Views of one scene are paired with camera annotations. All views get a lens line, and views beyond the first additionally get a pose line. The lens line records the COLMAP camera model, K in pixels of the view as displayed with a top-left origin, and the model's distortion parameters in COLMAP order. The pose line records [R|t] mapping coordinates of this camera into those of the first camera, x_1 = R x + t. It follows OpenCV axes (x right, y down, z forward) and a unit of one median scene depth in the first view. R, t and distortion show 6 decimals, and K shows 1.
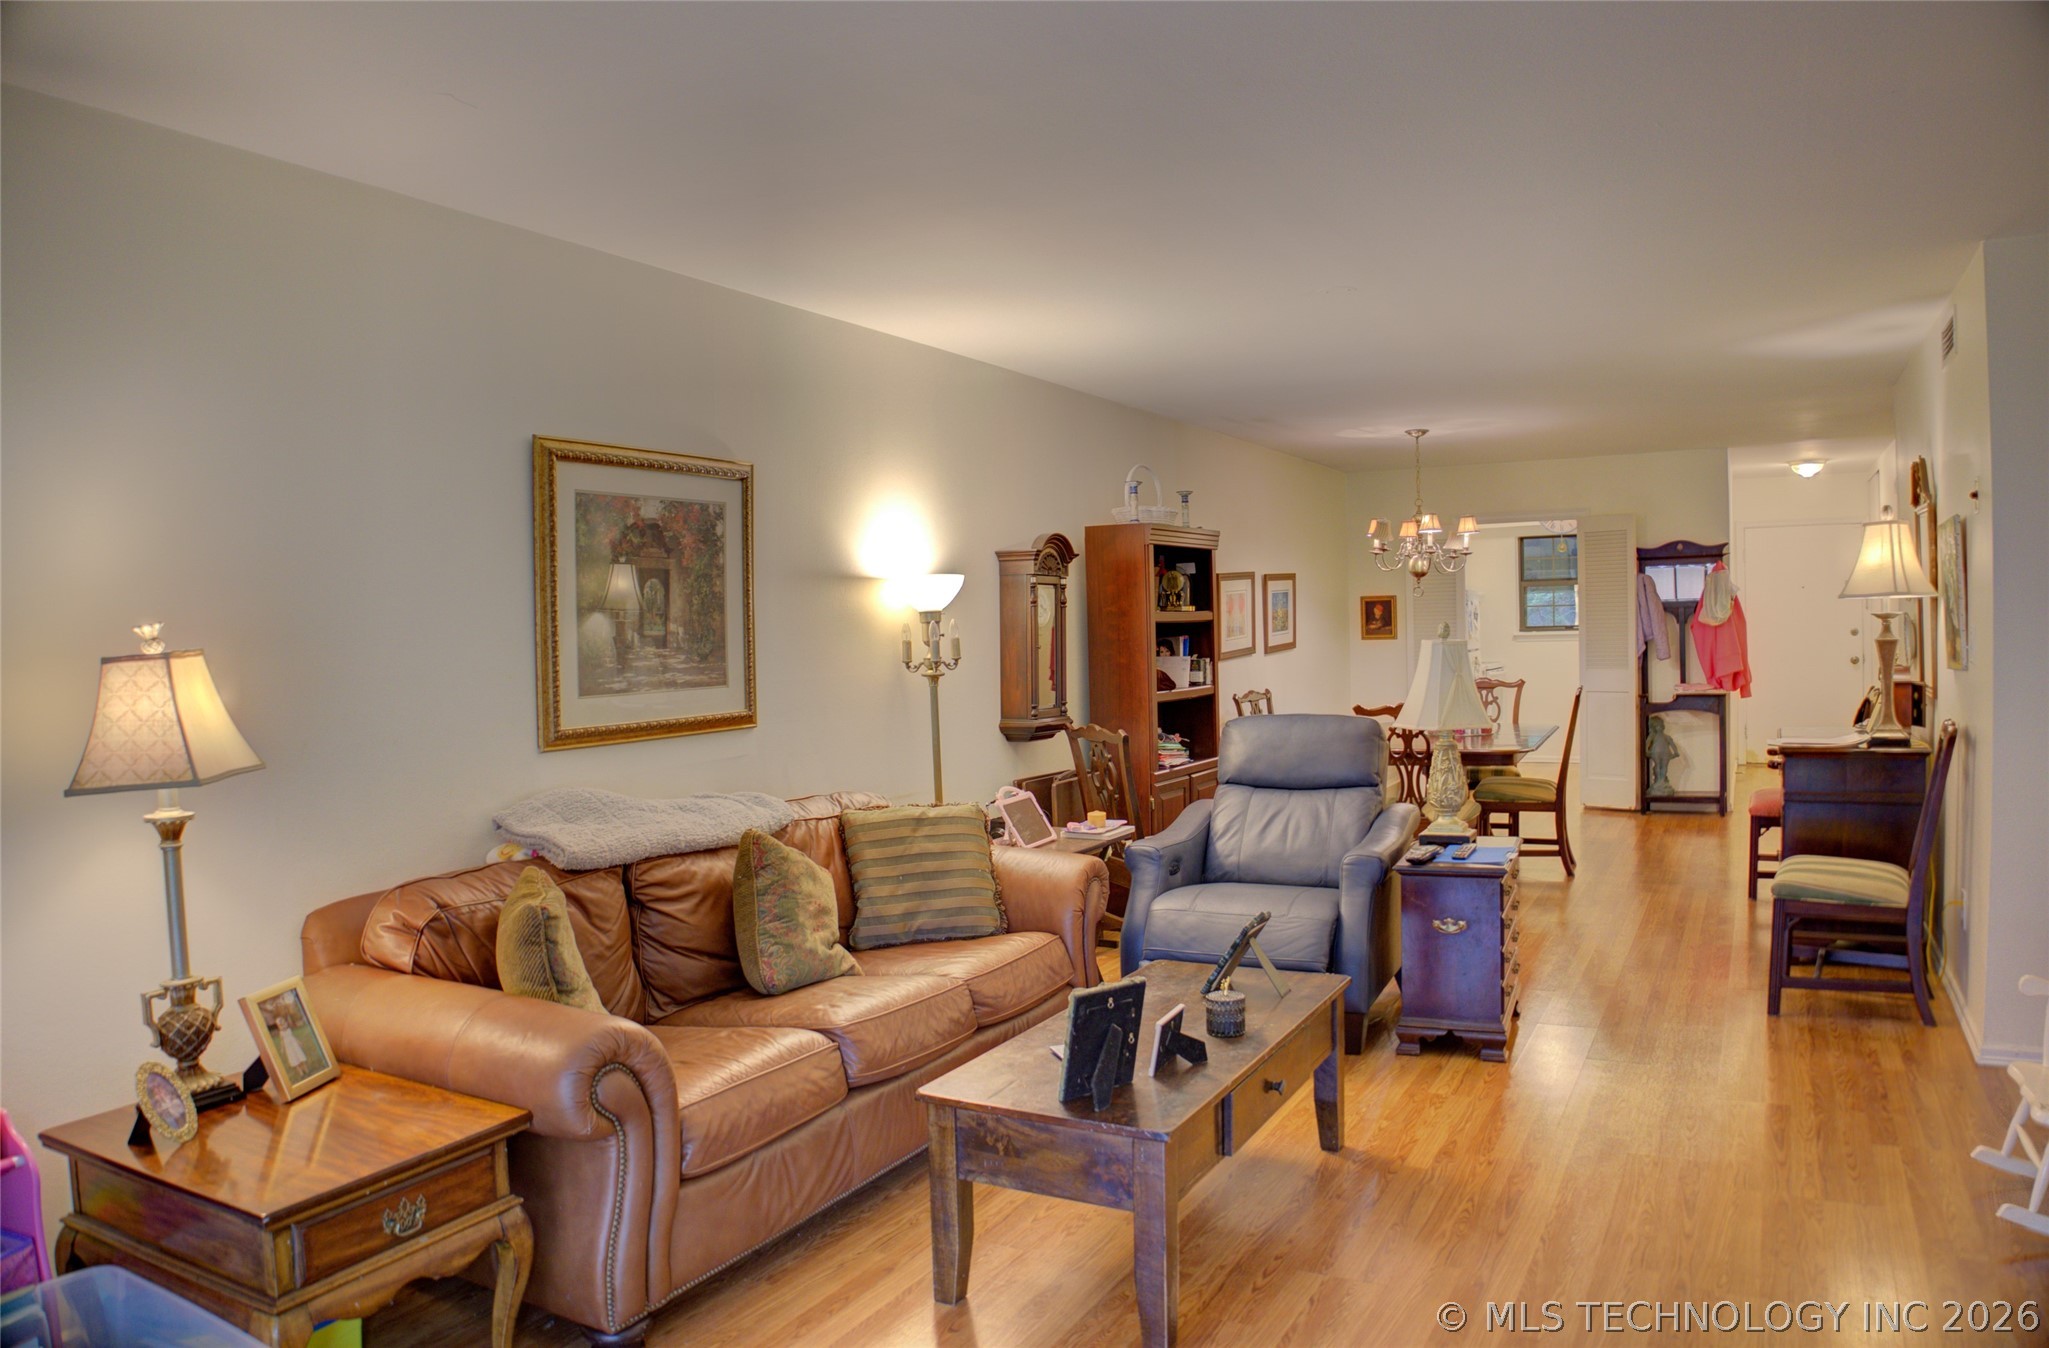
lens RADIAL K [[1398.0, 0, 972.3], [0, 1398.0, 676.8], [0, 0, 1]] dist [-0.111616, 0.001622]
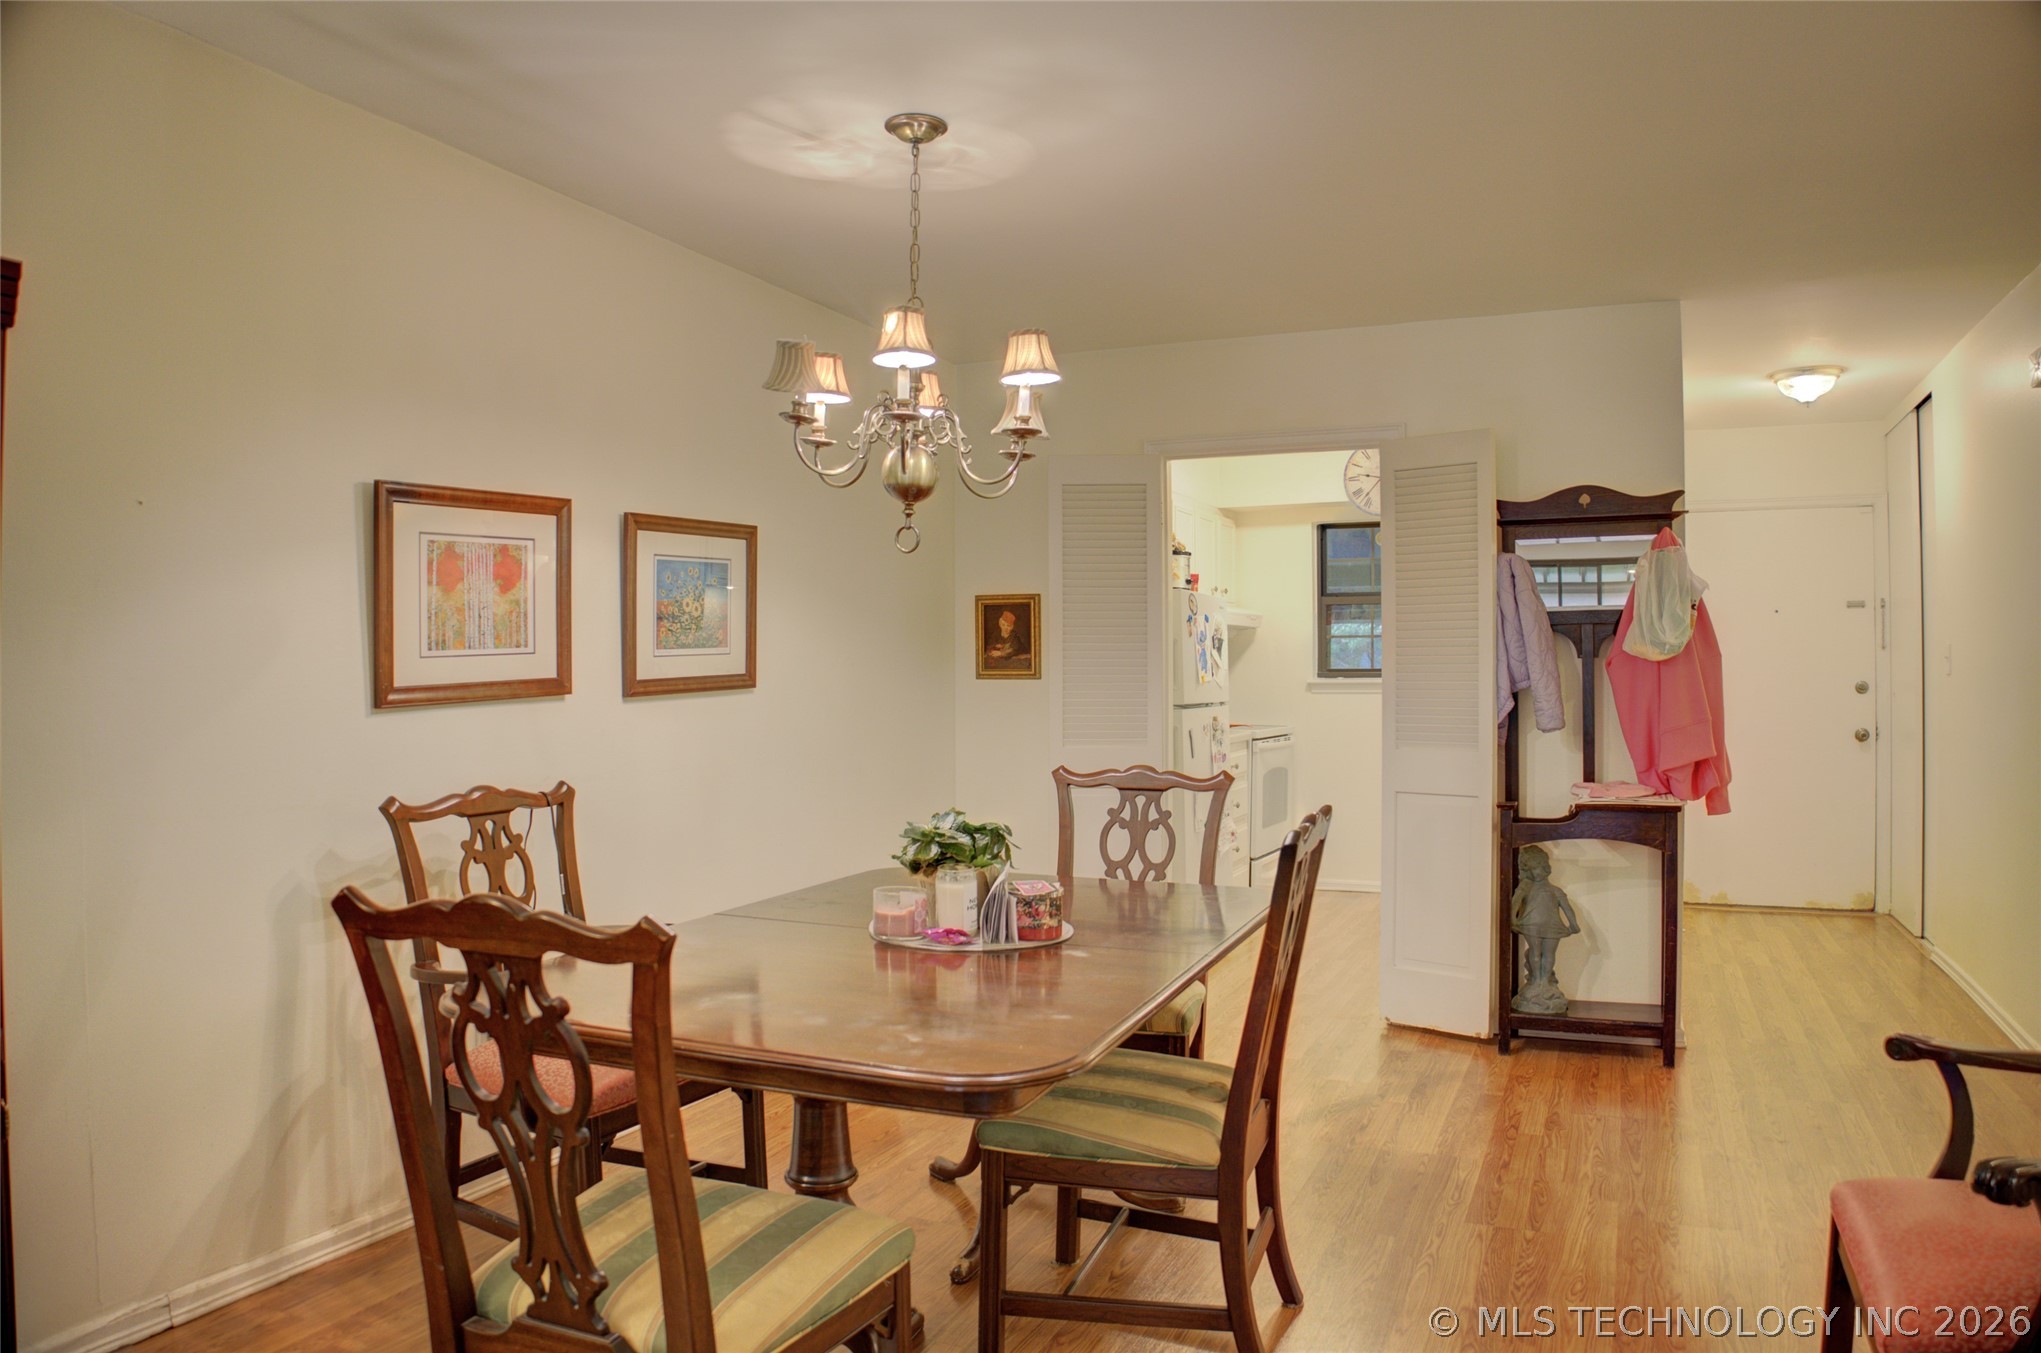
lens RADIAL K [[1434.8, 0, 1031.1], [0, 1434.8, 659.9], [0, 0, 1]] dist [-0.104025, 0.002830]
pose [[0.992102, 0.028077, 0.122251, 0.267921], [-0.022300, 0.998581, -0.048365, -0.009598], [-0.123436, 0.045256, 0.991320, 0.530860]]
